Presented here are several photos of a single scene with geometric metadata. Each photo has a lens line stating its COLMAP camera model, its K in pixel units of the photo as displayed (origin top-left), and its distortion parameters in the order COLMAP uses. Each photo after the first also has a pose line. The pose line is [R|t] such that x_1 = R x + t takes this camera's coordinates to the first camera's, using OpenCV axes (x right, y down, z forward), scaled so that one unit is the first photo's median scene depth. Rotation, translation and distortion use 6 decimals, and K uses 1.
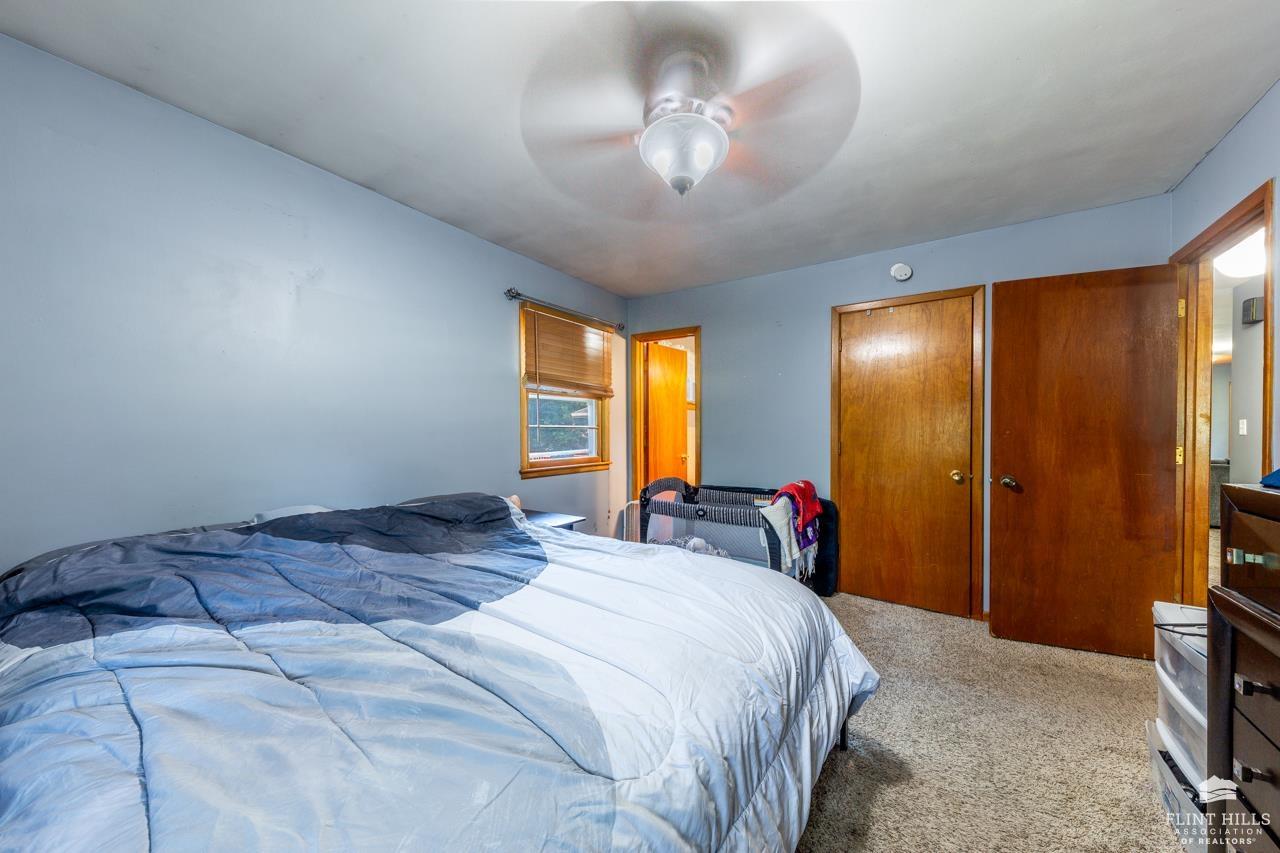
lens RADIAL K [[440.1, 0, 637.9], [0, 440.1, 433.4], [0, 0, 1]] dist [0.000983, 0.000004]
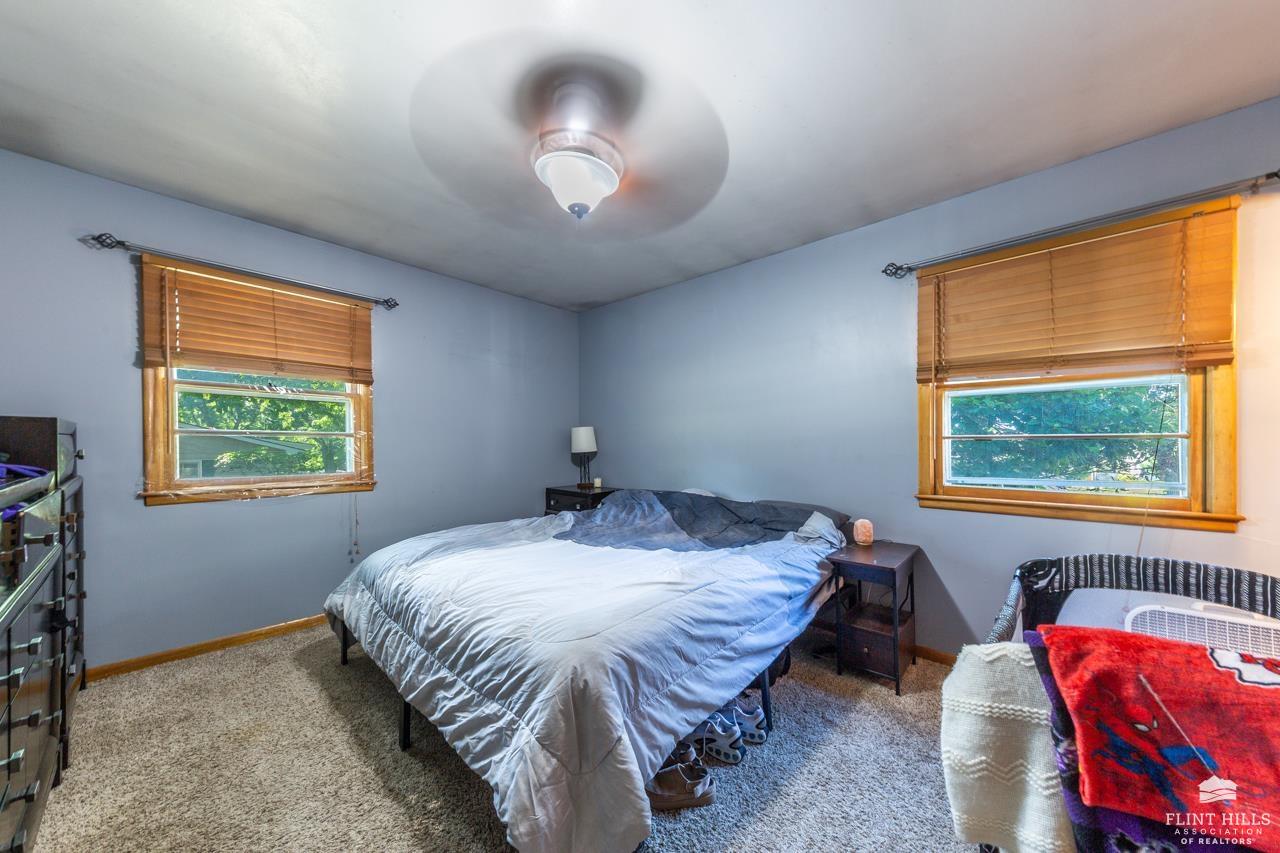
lens RADIAL K [[445.8, 0, 638.9], [0, 445.8, 454.3], [0, 0, 1]] dist [-0.000265, -0.000104]
pose [[-0.128995, 0.006620, -0.991623, 0.537729], [-0.013008, 0.999880, 0.008367, 0.012632], [0.991560, 0.013979, -0.128893, 0.599738]]
